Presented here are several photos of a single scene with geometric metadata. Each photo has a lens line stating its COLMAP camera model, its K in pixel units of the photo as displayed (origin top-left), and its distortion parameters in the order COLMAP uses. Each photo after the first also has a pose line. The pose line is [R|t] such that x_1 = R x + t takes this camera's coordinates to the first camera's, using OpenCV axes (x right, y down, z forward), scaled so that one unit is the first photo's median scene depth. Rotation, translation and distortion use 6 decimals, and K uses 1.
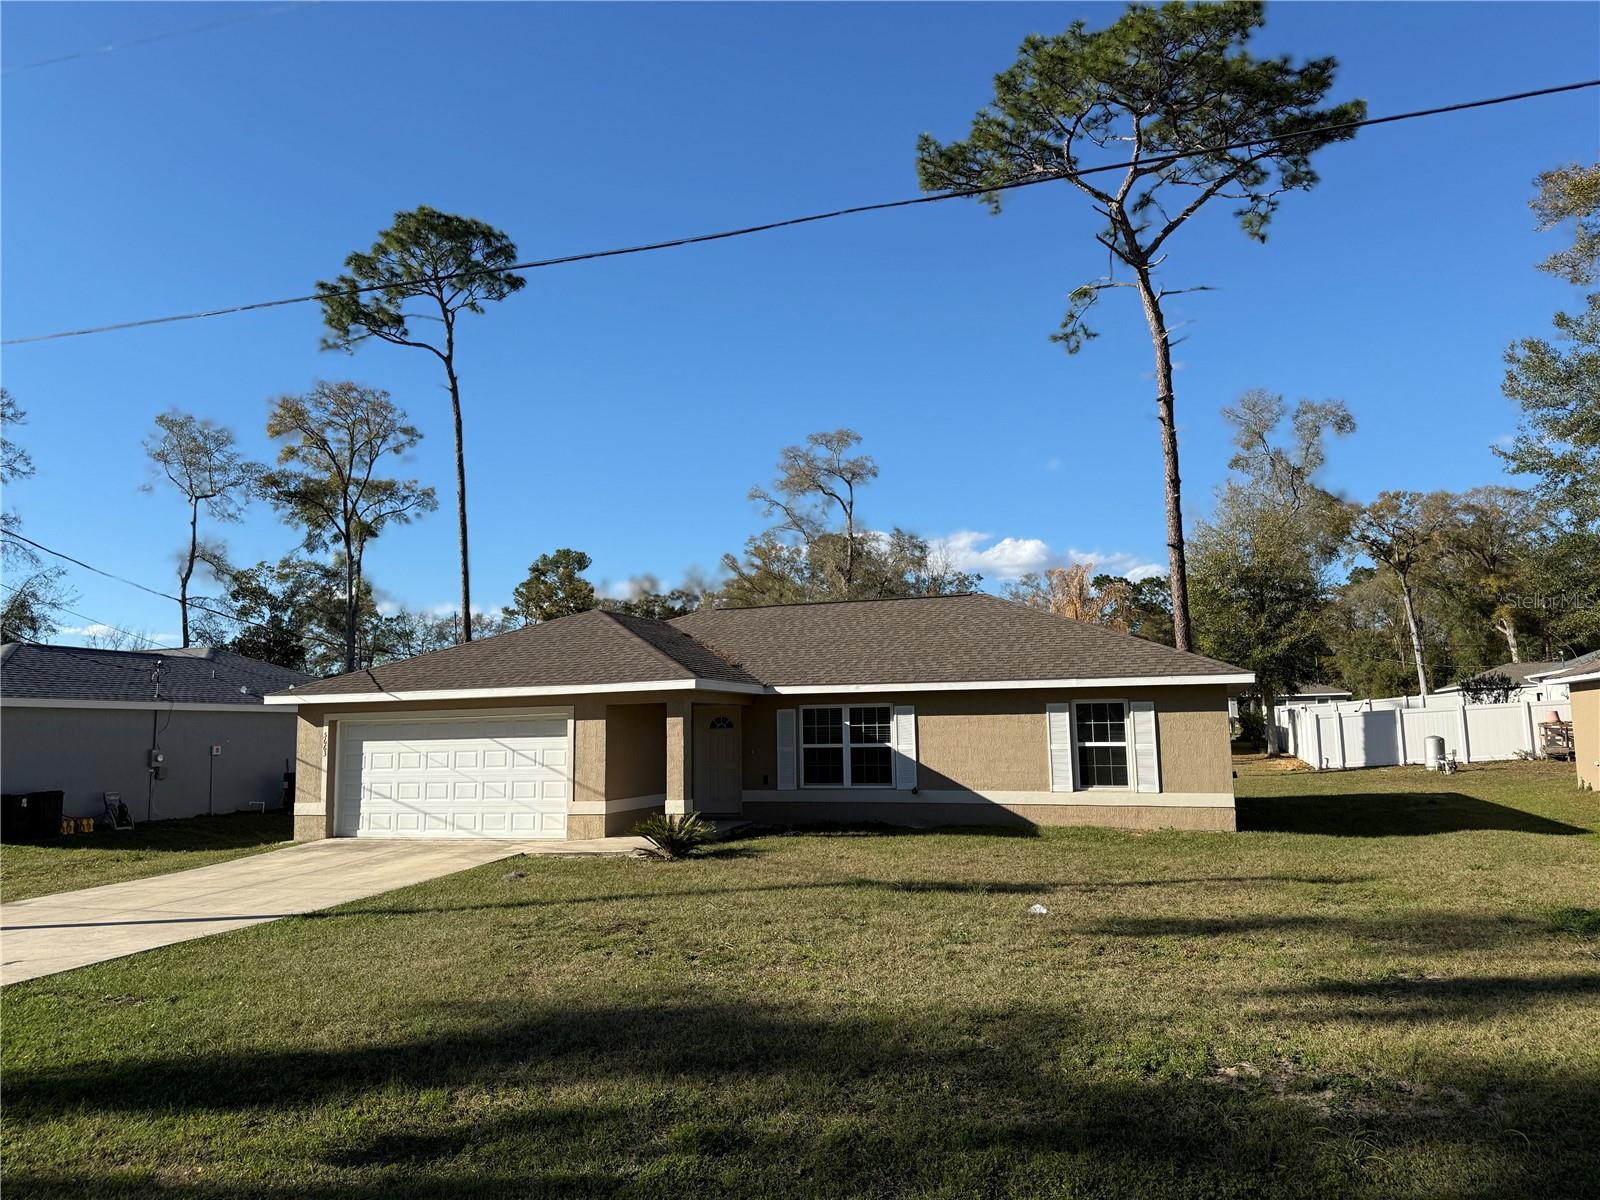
lens RADIAL K [[1124.3, 0, 794.2], [0, 1124.3, 606.1], [0, 0, 1]] dist [0.041330, -0.050103]
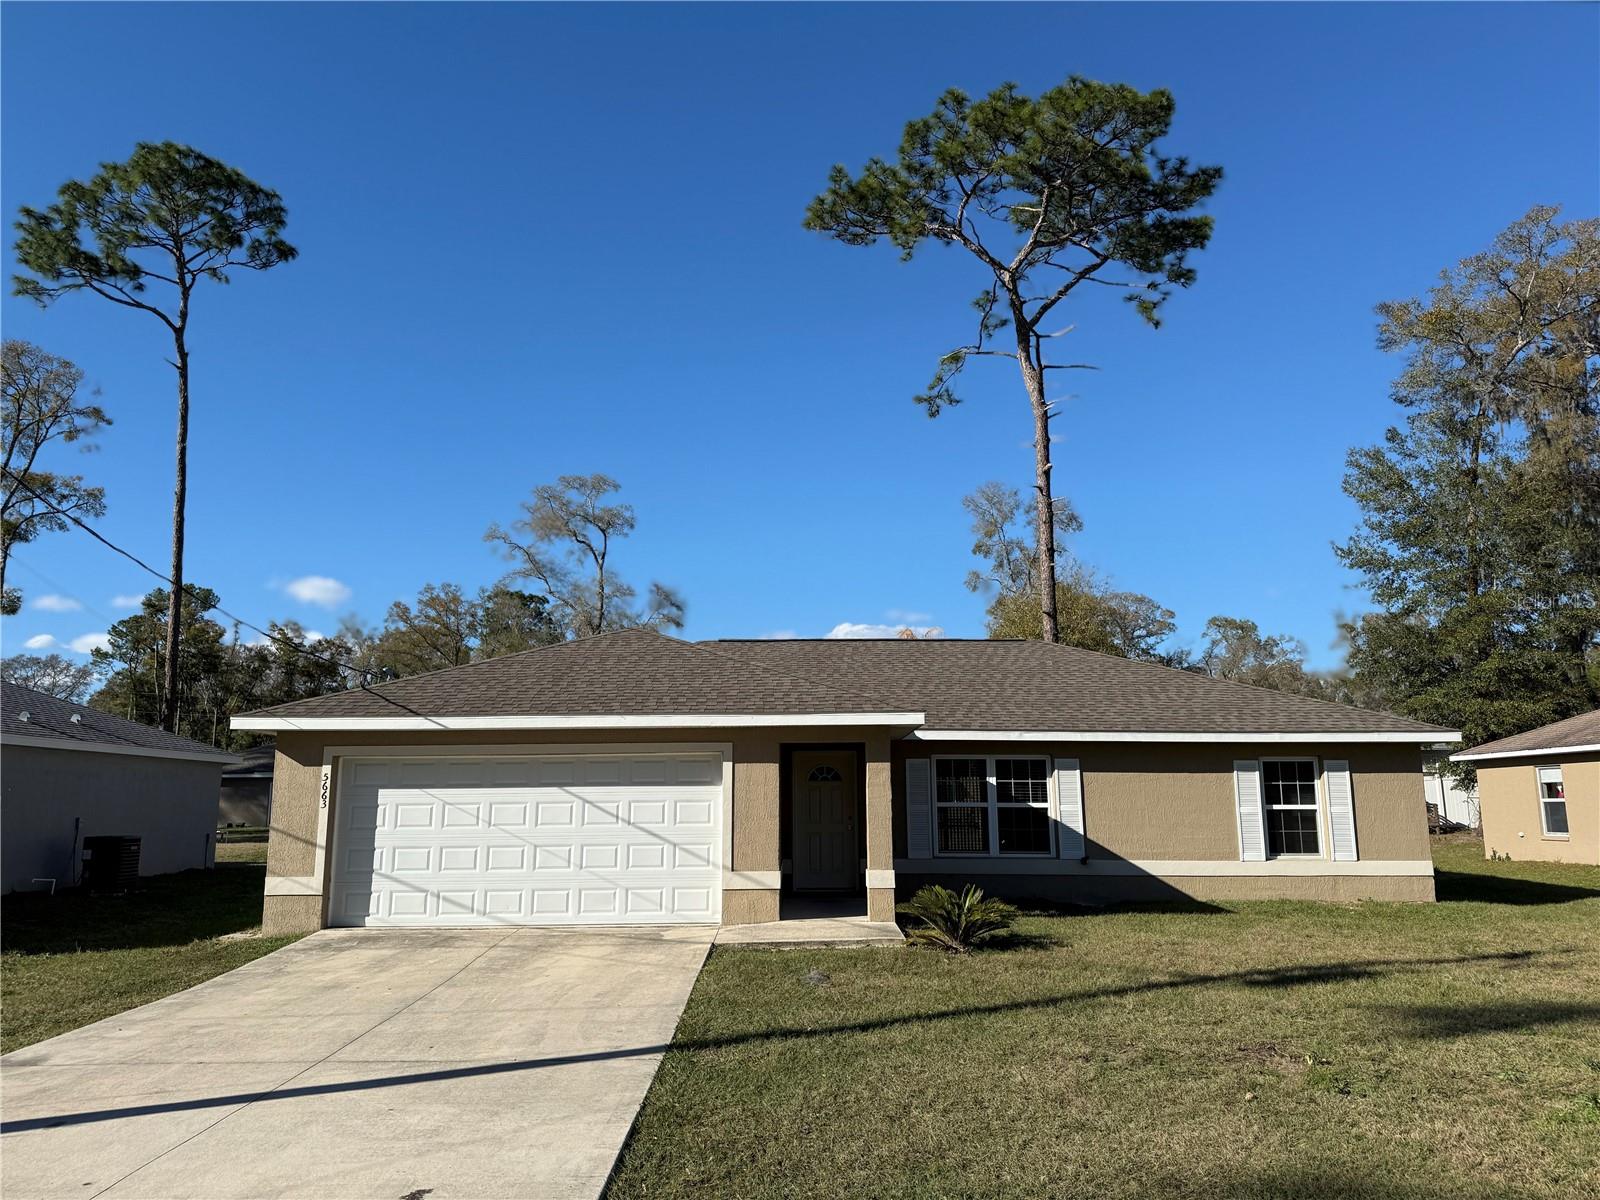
lens RADIAL K [[1124.3, 0, 805.9], [0, 1124.3, 612.1], [0, 0, 1]] dist [0.041330, -0.050103]
pose [[0.942641, 0.071796, 0.325996, -0.192031], [-0.052535, 0.996334, -0.067520, 0.023181], [-0.329648, 0.046521, 0.942957, 0.127308]]
